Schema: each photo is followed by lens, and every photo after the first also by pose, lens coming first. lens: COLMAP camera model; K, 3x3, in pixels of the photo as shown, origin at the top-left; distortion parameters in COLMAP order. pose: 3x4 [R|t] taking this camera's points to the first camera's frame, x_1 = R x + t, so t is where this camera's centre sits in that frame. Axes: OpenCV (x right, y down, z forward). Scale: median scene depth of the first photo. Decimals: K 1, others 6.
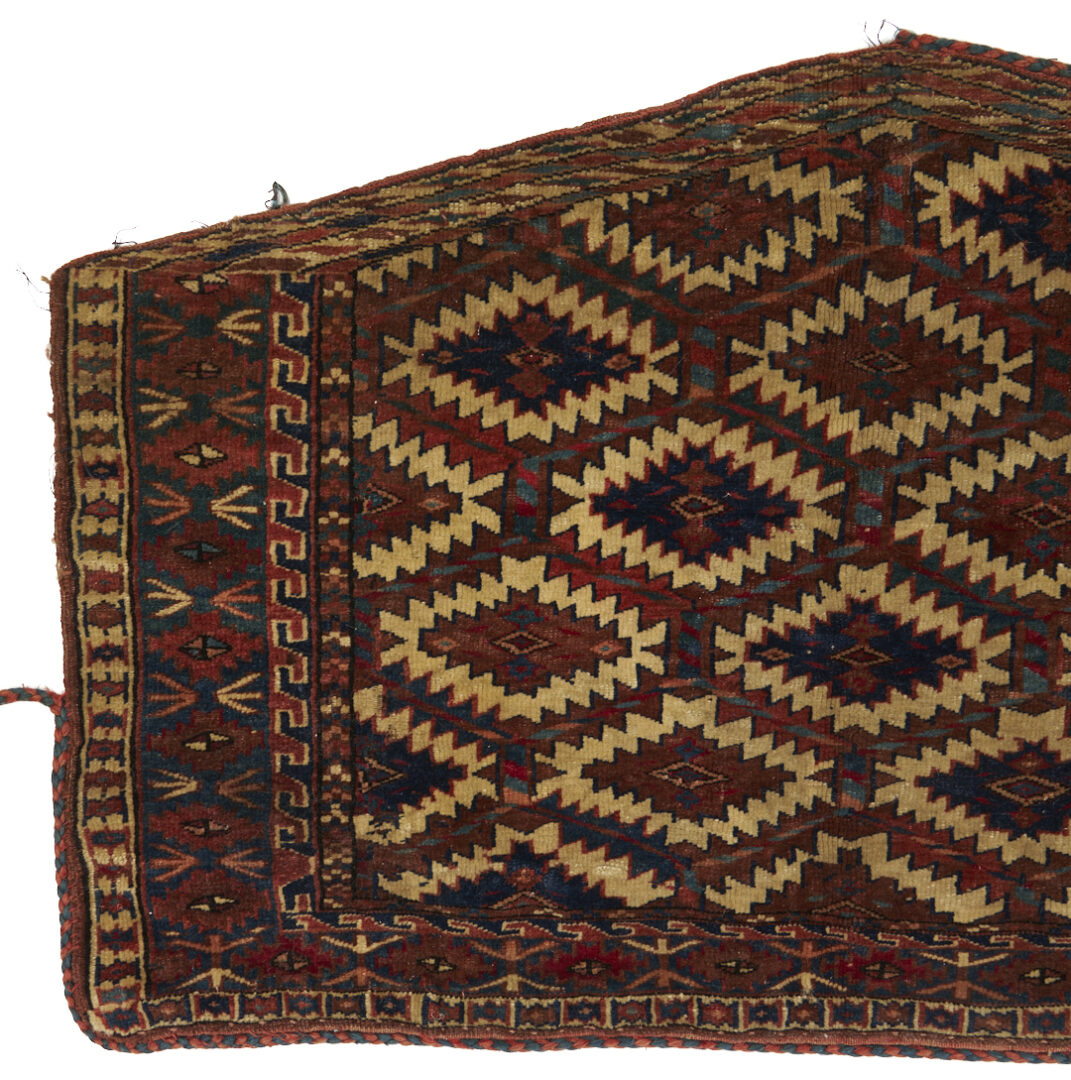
lens RADIAL K [[868.6, 0, 518.7], [0, 868.6, 531.8], [0, 0, 1]] dist [-0.012768, -0.002917]
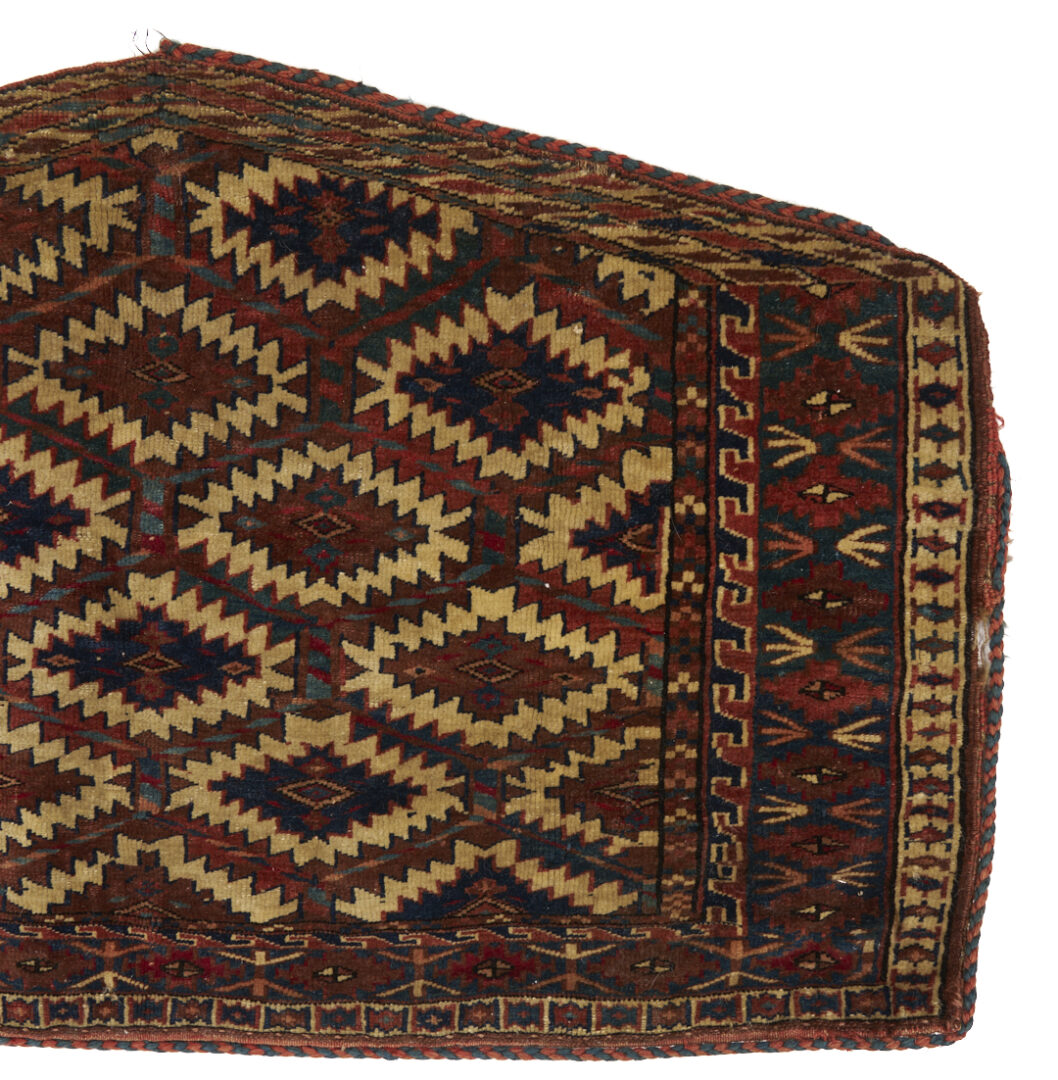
lens RADIAL K [[868.6, 0, 535.2], [0, 868.6, 573.7], [0, 0, 1]] dist [-0.012768, -0.002917]
pose [[0.999300, 0.002373, 0.037340, 0.812981], [-0.003236, 0.999728, 0.023077, 0.014144], [-0.037276, -0.023182, 0.999036, -0.030208]]
